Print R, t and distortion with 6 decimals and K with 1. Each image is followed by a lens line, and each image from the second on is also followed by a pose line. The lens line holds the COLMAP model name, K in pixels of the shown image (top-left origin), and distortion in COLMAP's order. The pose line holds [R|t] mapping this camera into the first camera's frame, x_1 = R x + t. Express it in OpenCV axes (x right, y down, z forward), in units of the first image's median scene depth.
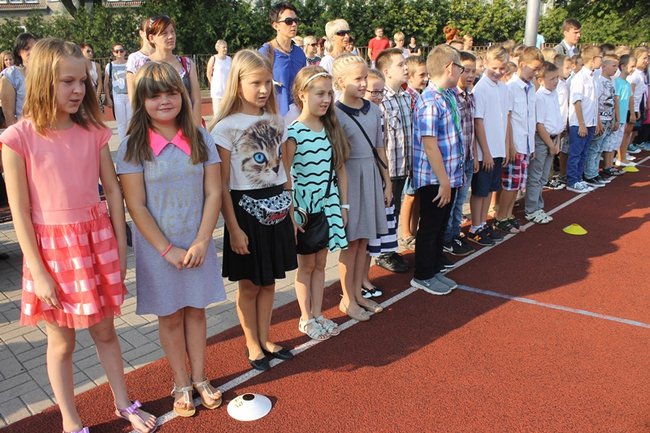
lens RADIAL K [[566.8, 0, 324.8], [0, 566.8, 183.5], [0, 0, 1]] dist [-0.092476, 0.003683]
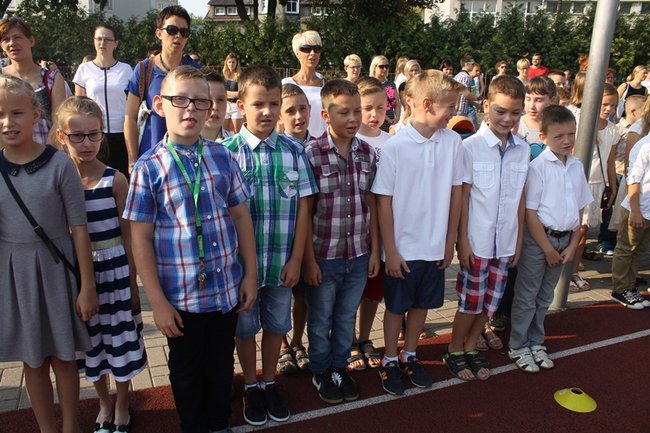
lens RADIAL K [[545.1, 0, 320.4], [0, 545.1, 213.6], [0, 0, 1]] dist [-0.170586, 0.154037]
pose [[0.909974, 0.154763, -0.384701, 0.116079], [-0.143574, 0.987948, 0.057836, -0.031130], [0.389015, 0.002604, 0.921228, 0.115168]]
